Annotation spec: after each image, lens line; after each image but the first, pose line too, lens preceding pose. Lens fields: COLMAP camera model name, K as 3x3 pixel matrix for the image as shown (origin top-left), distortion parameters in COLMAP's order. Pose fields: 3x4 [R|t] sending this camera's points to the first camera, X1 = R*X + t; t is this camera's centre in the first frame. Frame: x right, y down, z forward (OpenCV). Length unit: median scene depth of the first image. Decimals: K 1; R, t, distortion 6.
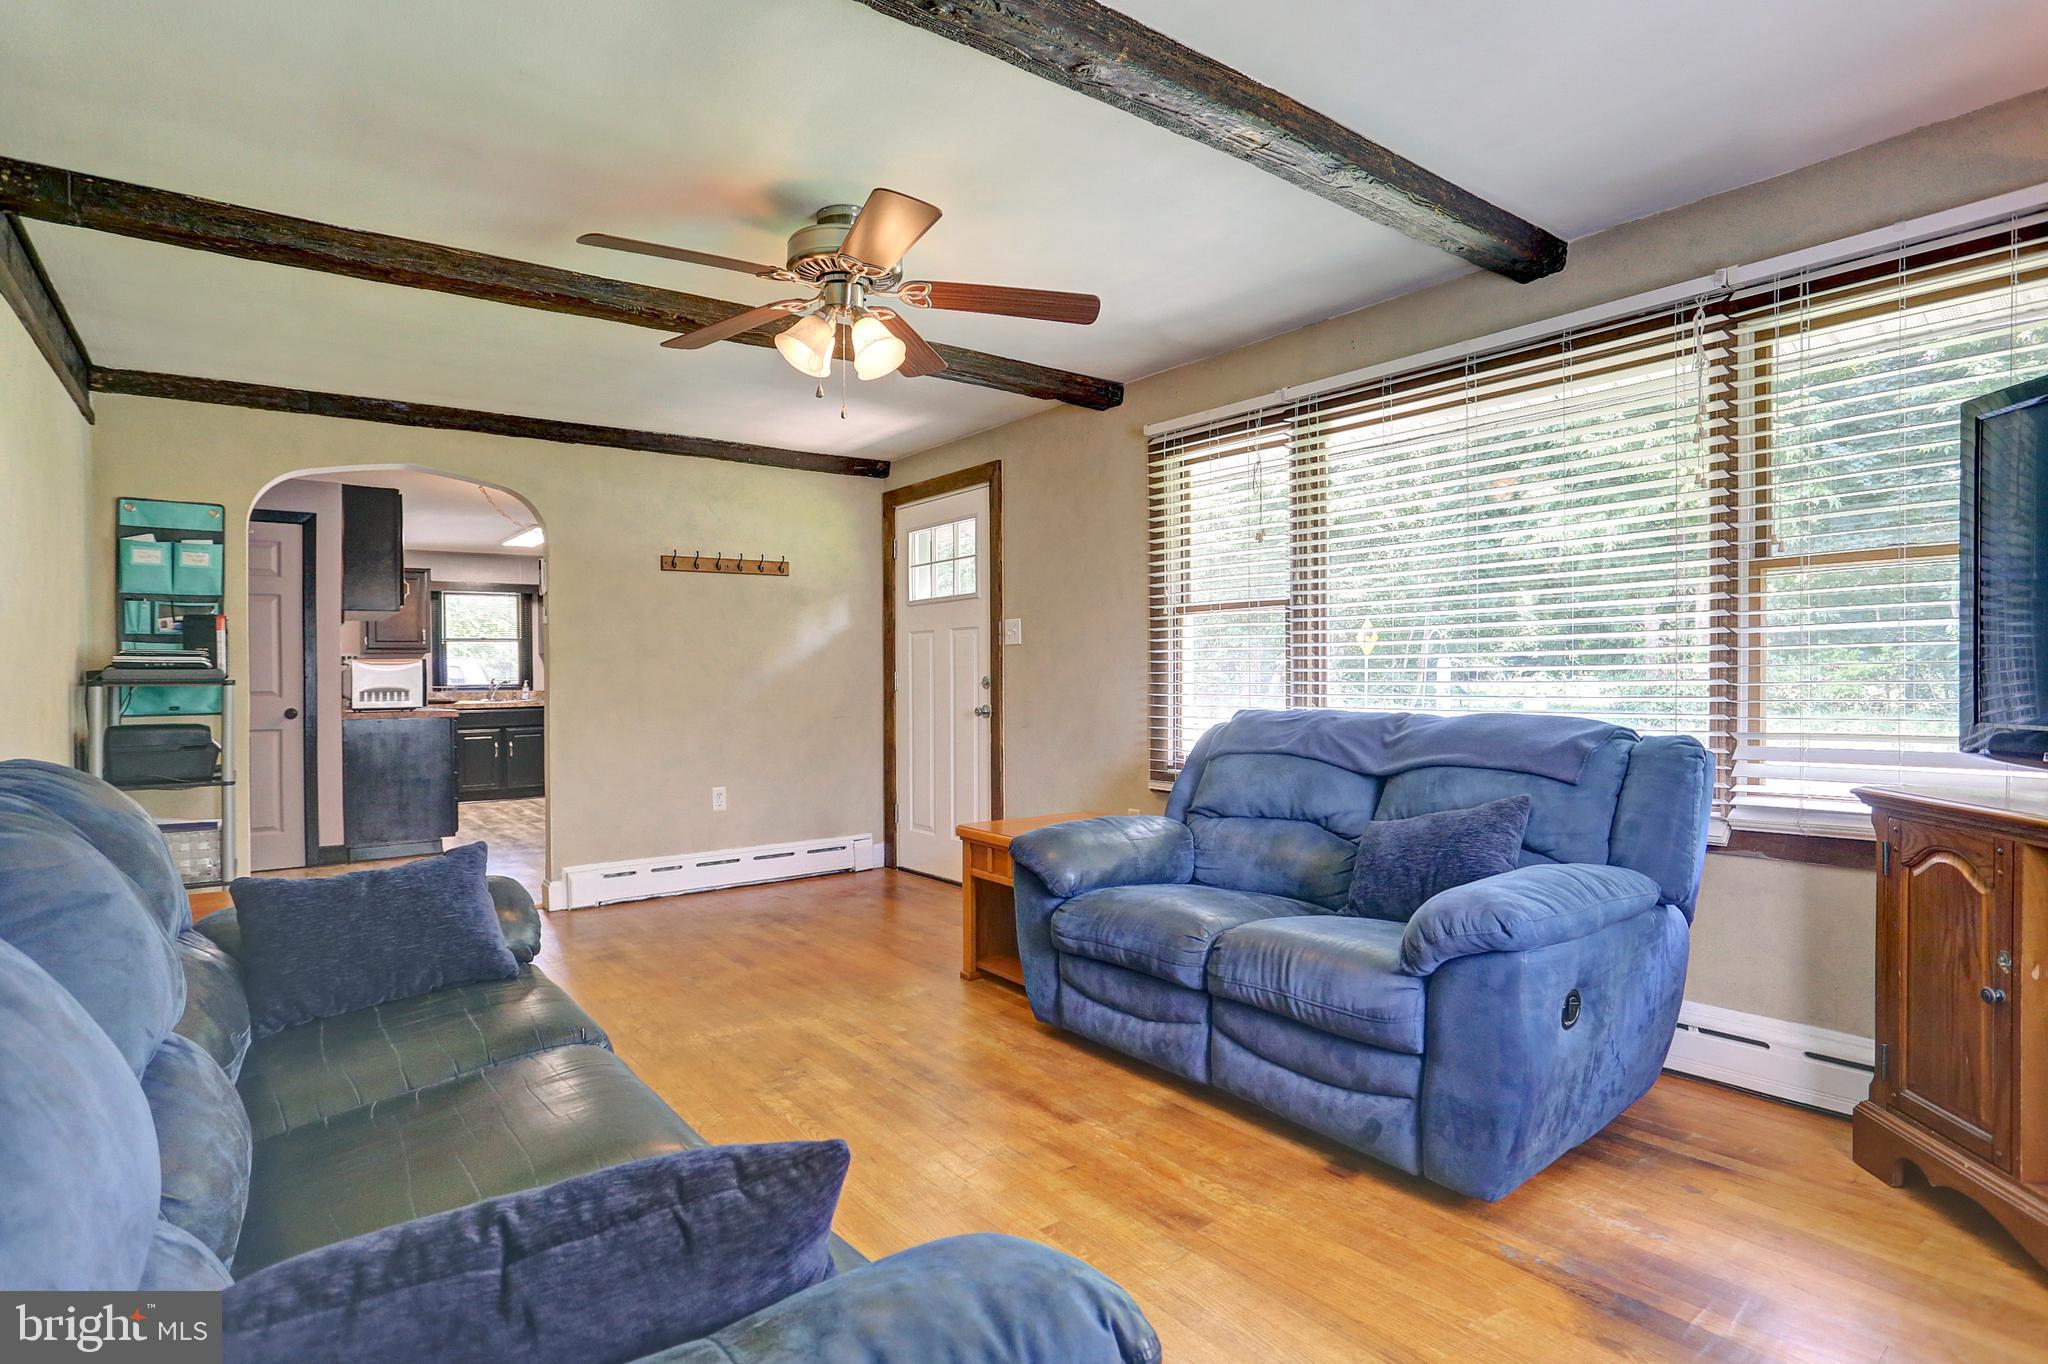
lens RADIAL K [[1048.8, 0, 1024.0], [0, 1048.8, 682.0], [0, 0, 1]] dist [-0.047146, 0.020906]
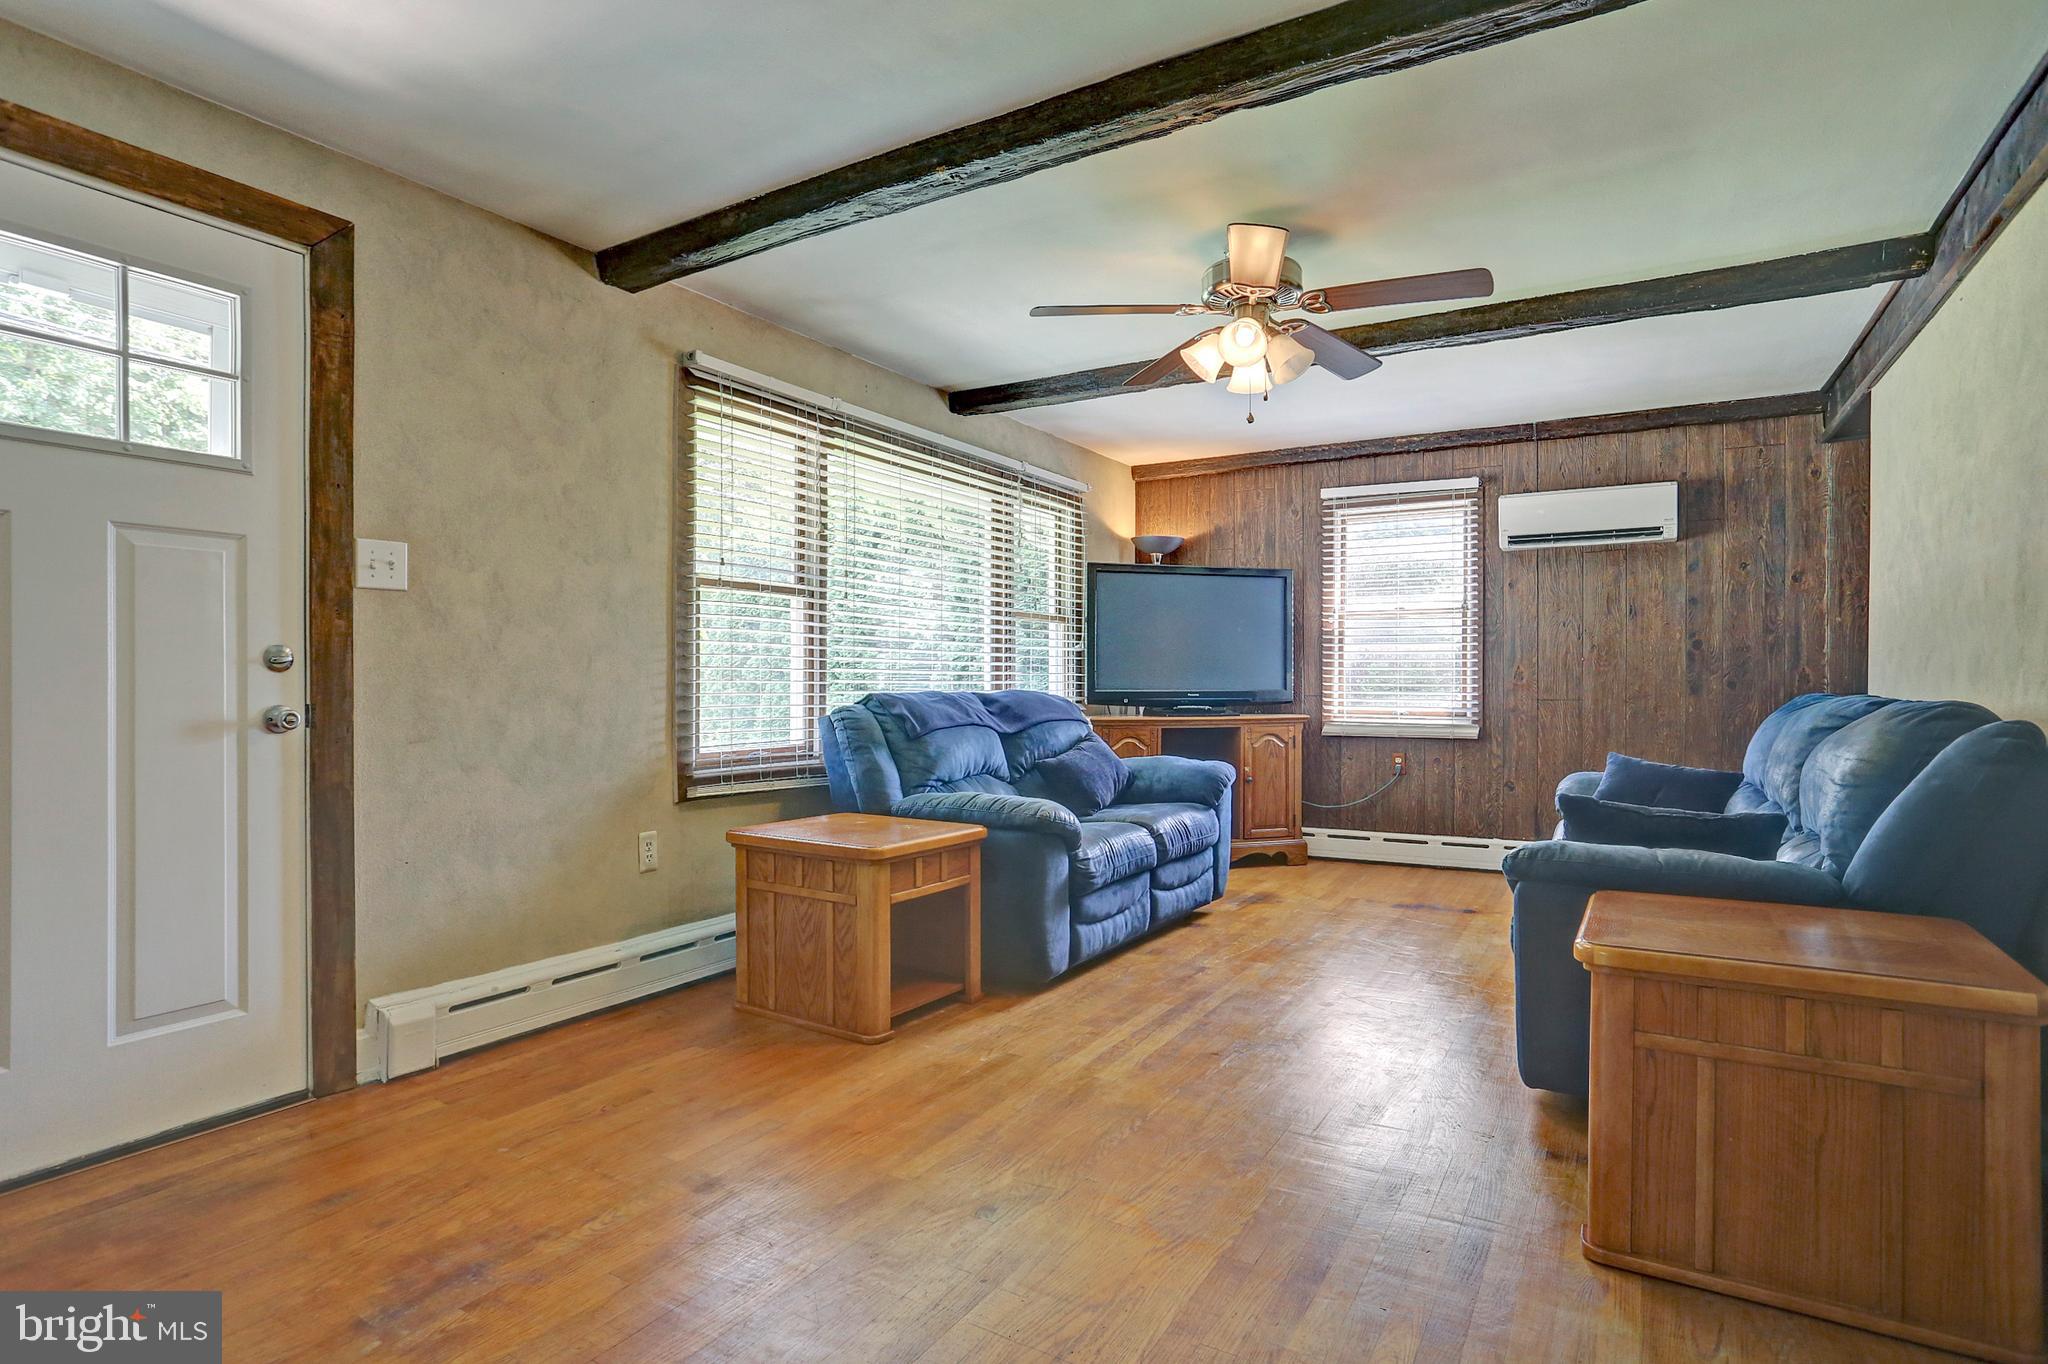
lens RADIAL K [[1048.8, 0, 1024.0], [0, 1048.8, 682.0], [0, 0, 1]] dist [-0.047146, 0.020906]
pose [[-0.357358, 0.006208, 0.933947, -0.732622], [0.006367, 0.999971, -0.004210, 0.018391], [-0.933946, 0.004442, -0.357387, 1.056018]]
